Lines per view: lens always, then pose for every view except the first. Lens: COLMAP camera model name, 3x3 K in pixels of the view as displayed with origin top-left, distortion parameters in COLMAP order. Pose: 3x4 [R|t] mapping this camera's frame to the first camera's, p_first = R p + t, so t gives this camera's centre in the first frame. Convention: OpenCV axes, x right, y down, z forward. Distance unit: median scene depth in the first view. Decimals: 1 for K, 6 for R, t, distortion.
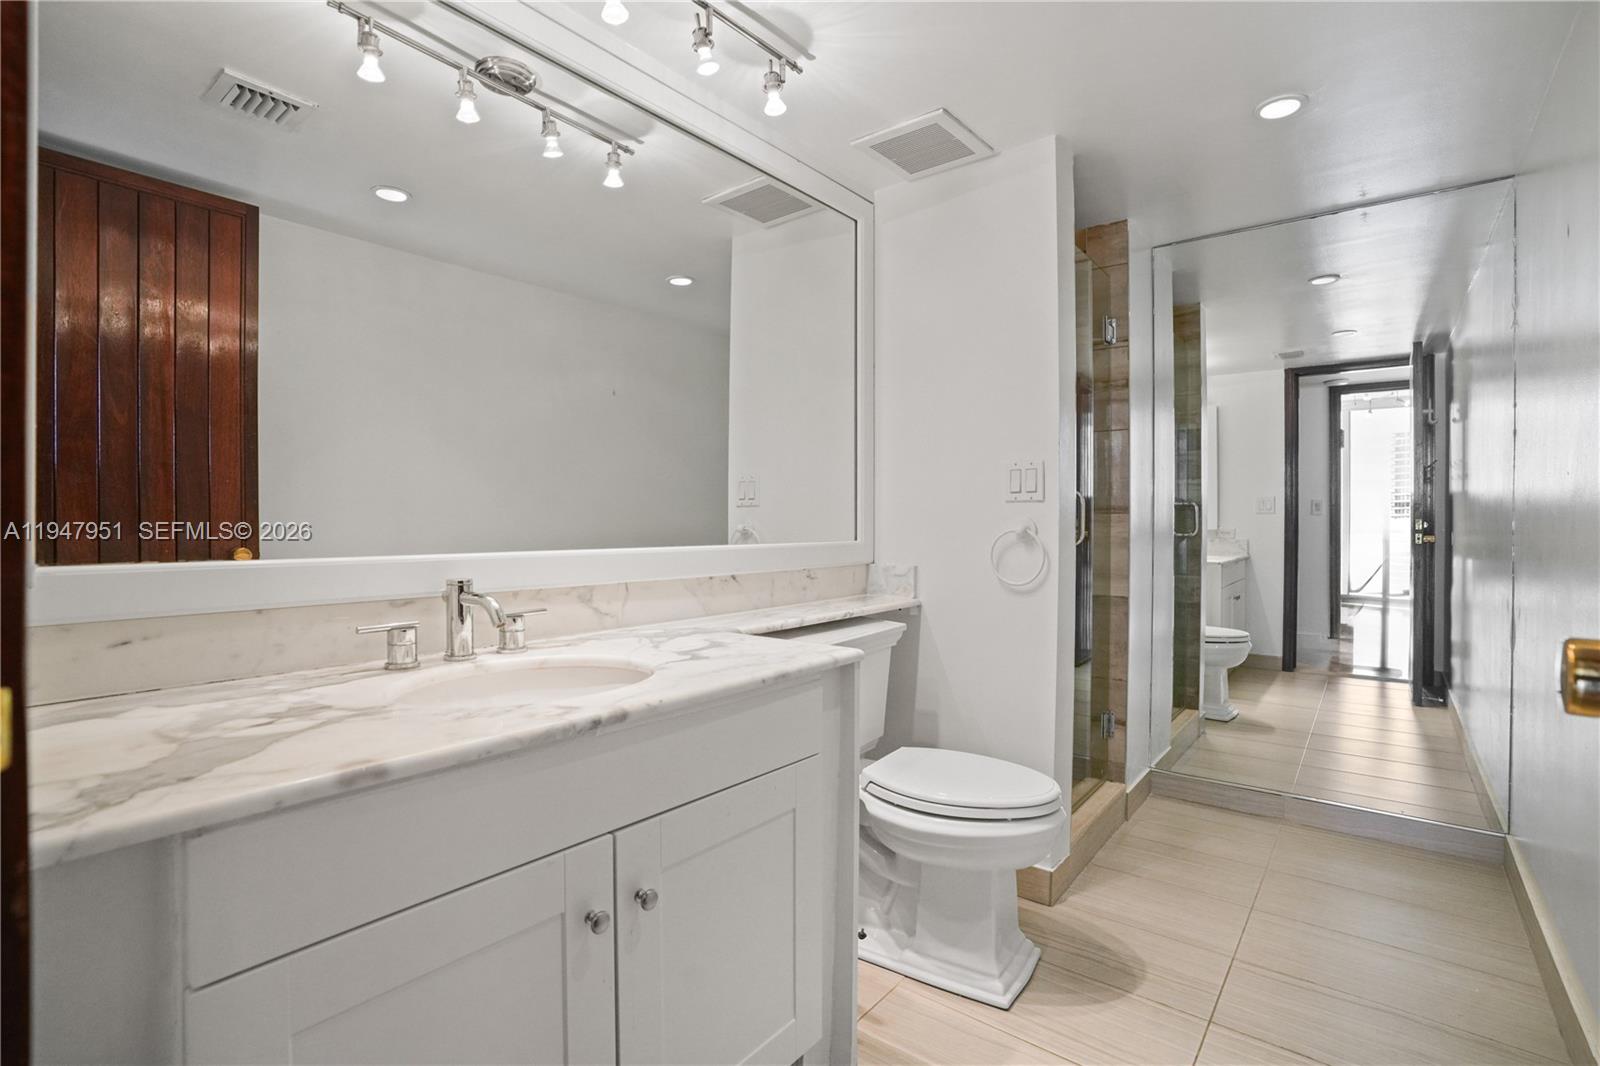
lens RADIAL K [[738.2, 0, 804.1], [0, 738.2, 534.3], [0, 0, 1]] dist [-0.071656, 0.028778]
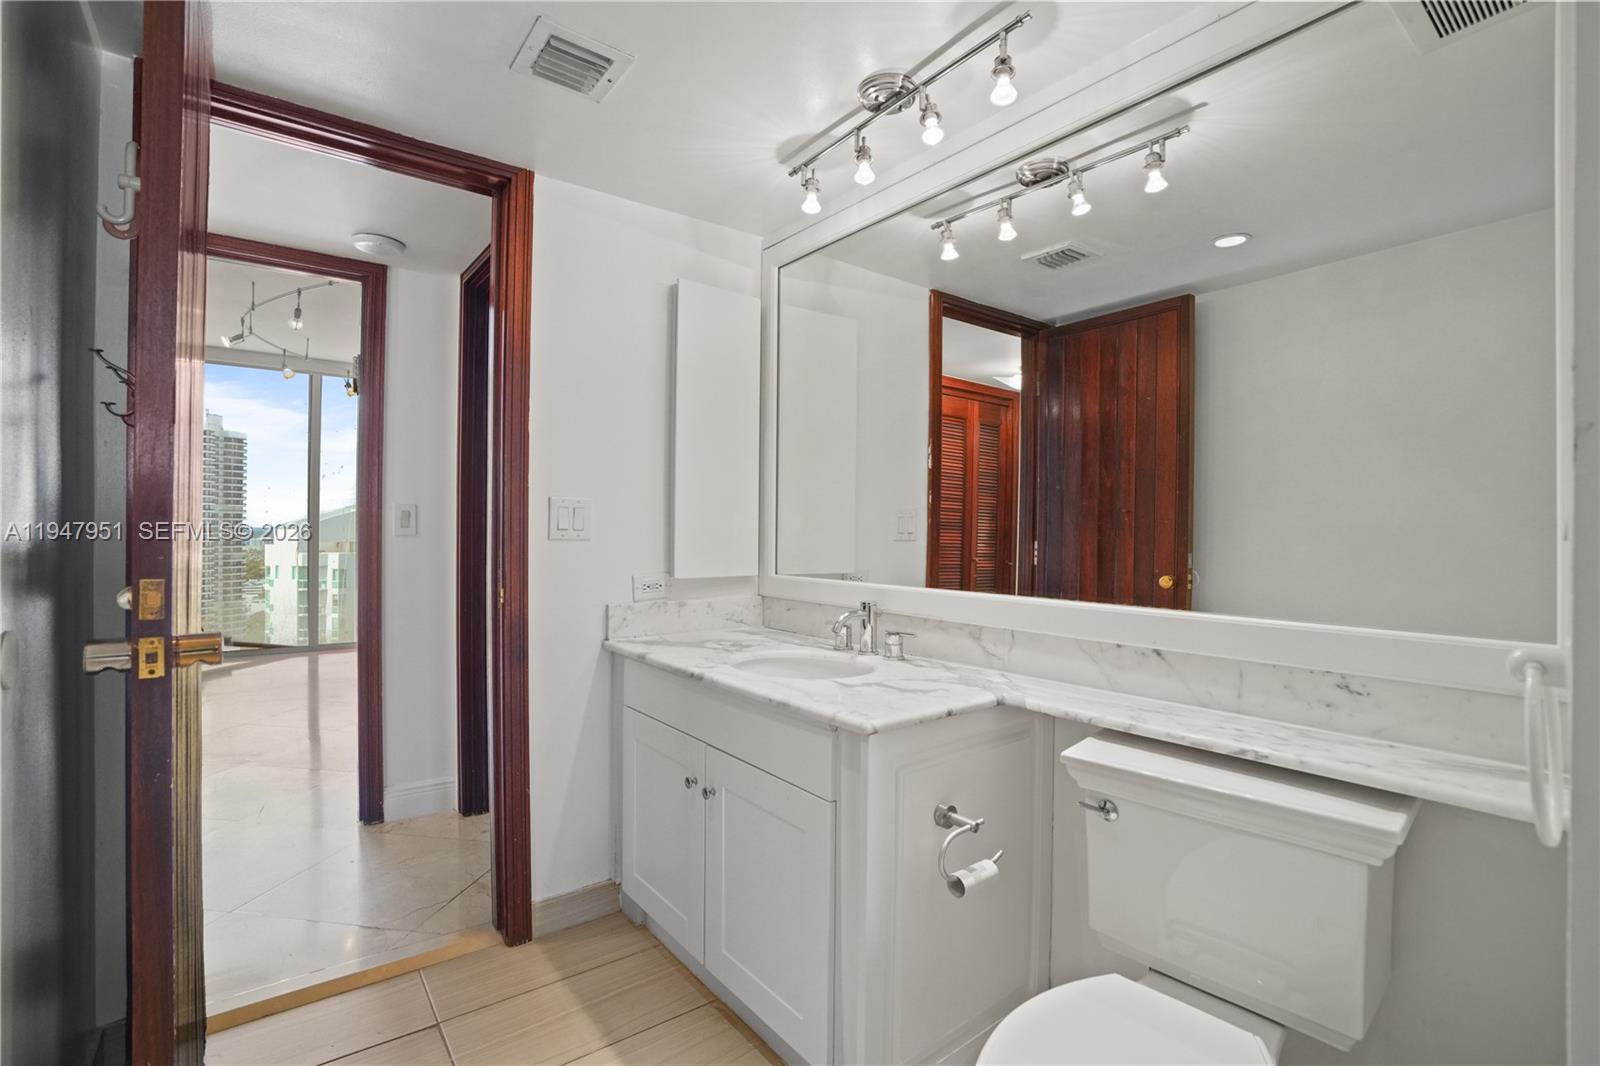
lens RADIAL K [[738.2, 0, 804.1], [0, 738.2, 534.3], [0, 0, 1]] dist [-0.071656, 0.028778]
pose [[-0.236194, 0.000237, -0.971706, 0.810960], [-0.027068, 0.999610, 0.006823, -0.064830], [0.971329, 0.027914, -0.236096, 0.955467]]
